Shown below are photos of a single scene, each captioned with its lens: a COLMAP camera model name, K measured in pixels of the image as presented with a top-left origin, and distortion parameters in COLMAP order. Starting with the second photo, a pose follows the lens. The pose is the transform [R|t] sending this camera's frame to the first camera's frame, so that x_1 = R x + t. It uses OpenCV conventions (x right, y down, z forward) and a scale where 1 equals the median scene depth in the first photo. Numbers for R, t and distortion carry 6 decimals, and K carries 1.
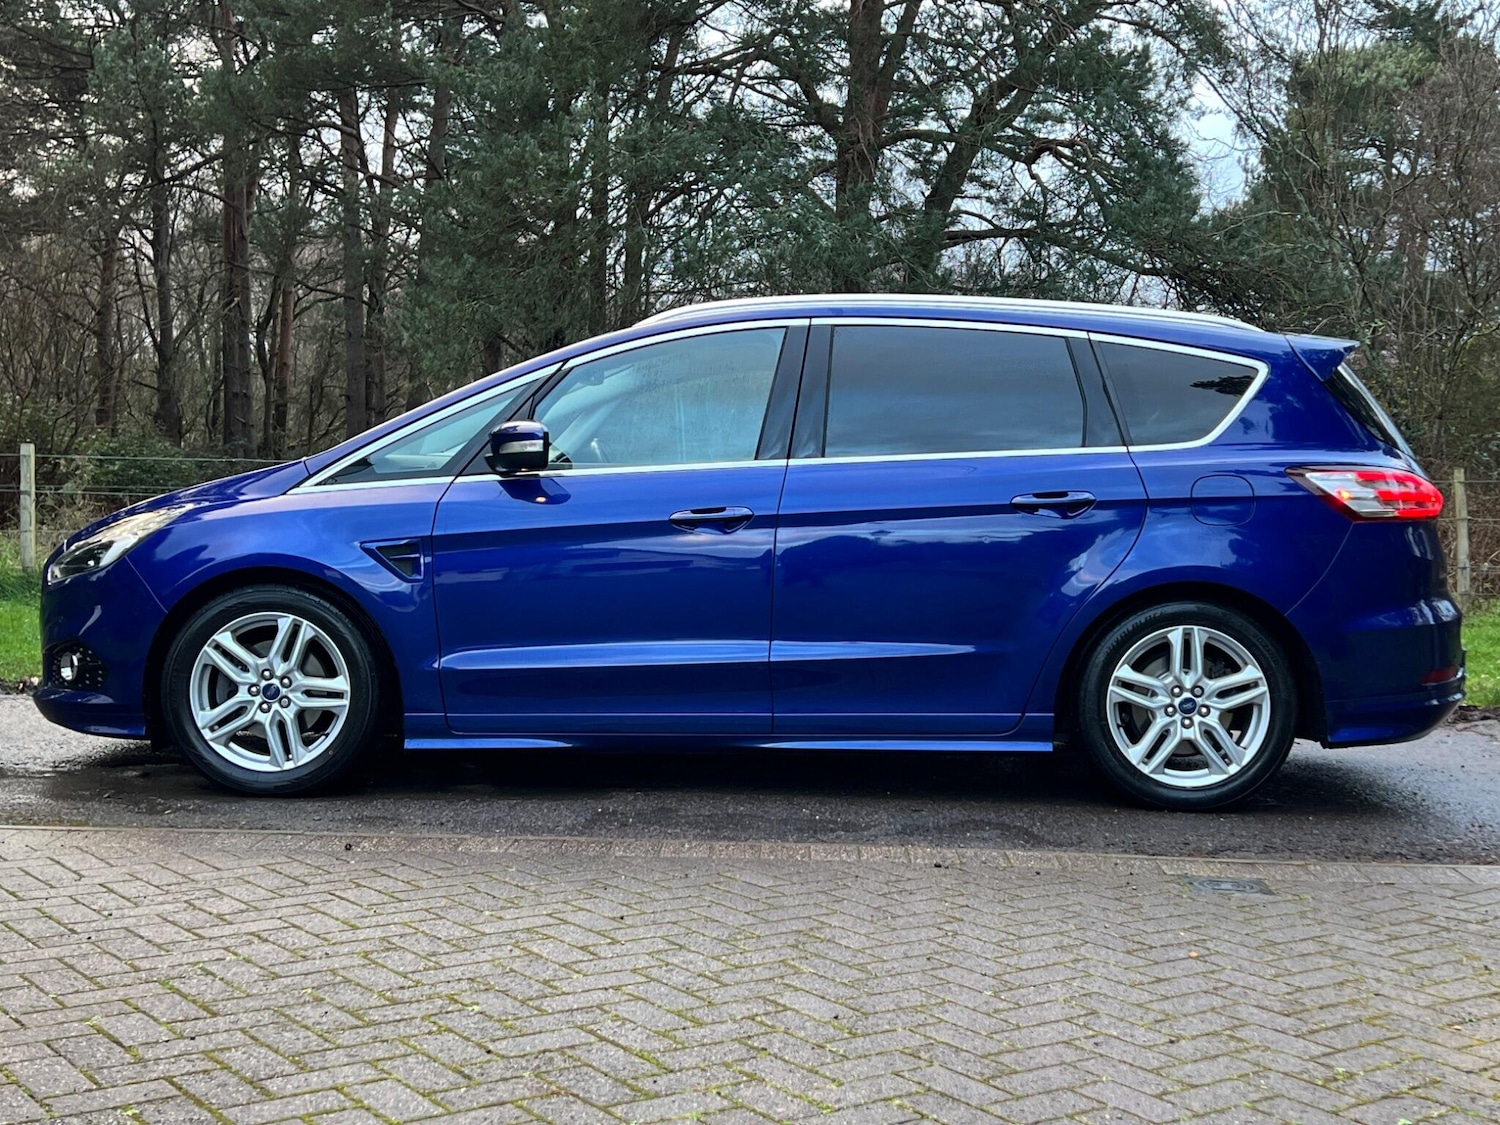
lens RADIAL K [[1915.4, 0, 768.2], [0, 1915.4, 542.8], [0, 0, 1]] dist [0.135193, -0.341459]
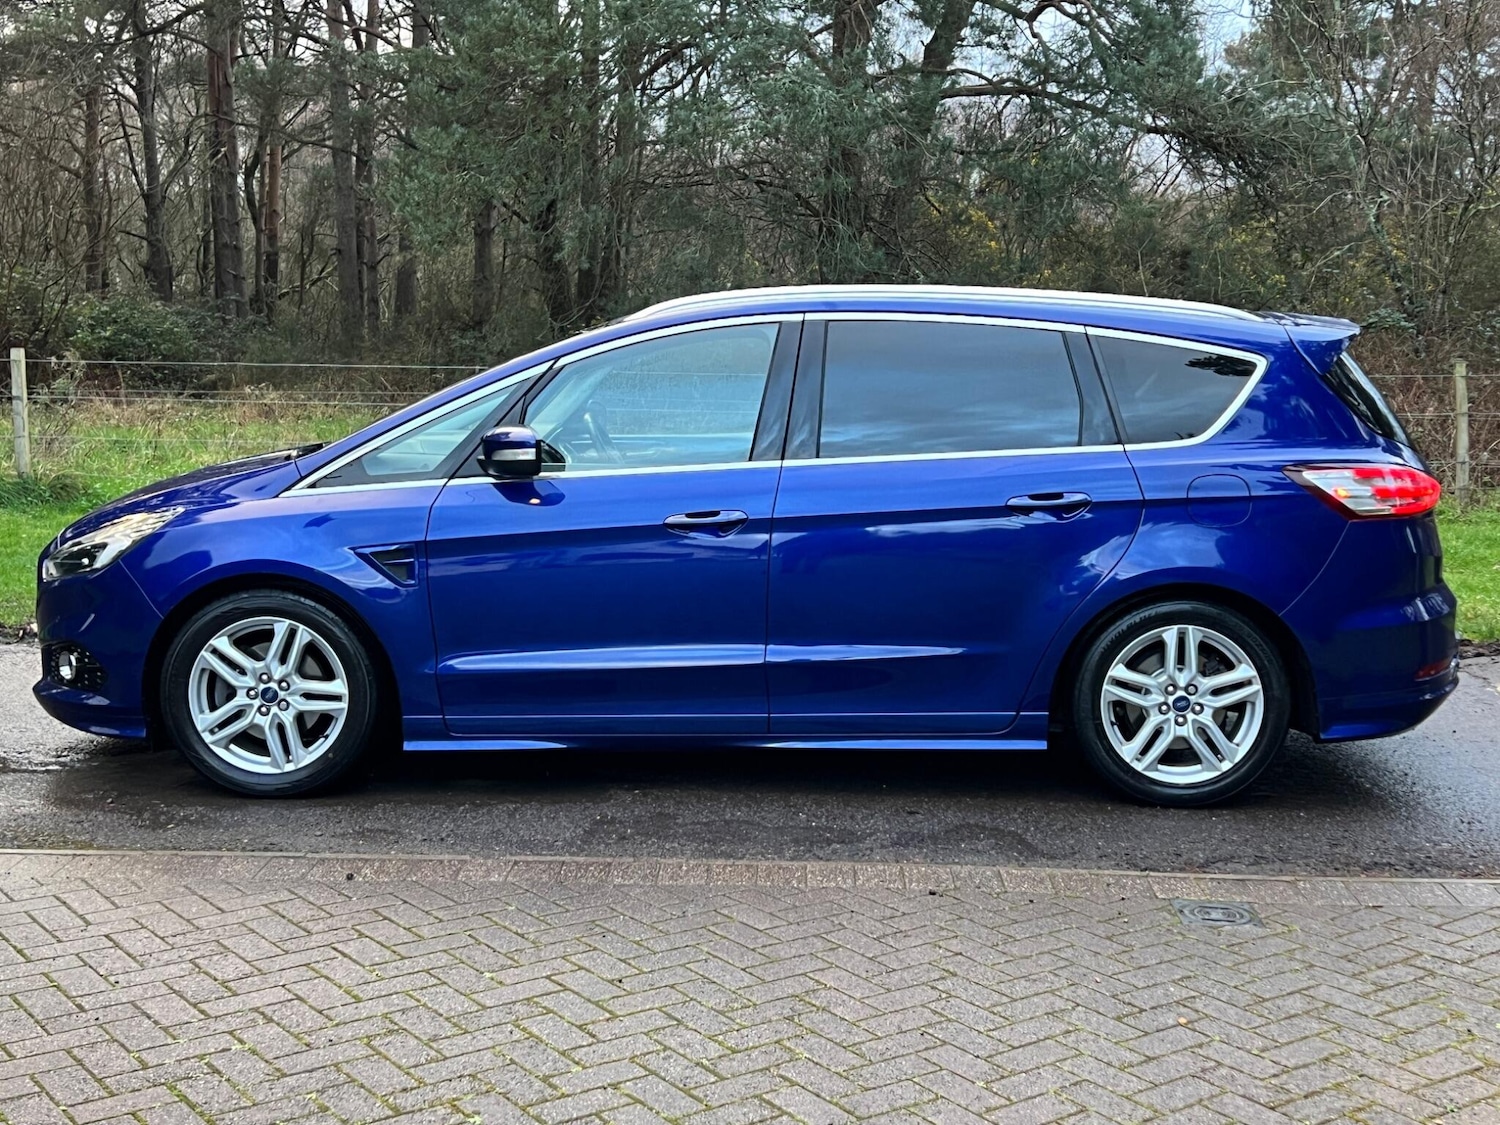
lens RADIAL K [[1915.4, 0, 768.2], [0, 1915.4, 542.8], [0, 0, 1]] dist [0.135193, -0.341459]
pose [[0.999967, -0.008177, -0.000289, 0.003989], [0.008167, 0.995495, 0.094464, -0.126212], [-0.000484, -0.094463, 0.995528, 0.009312]]
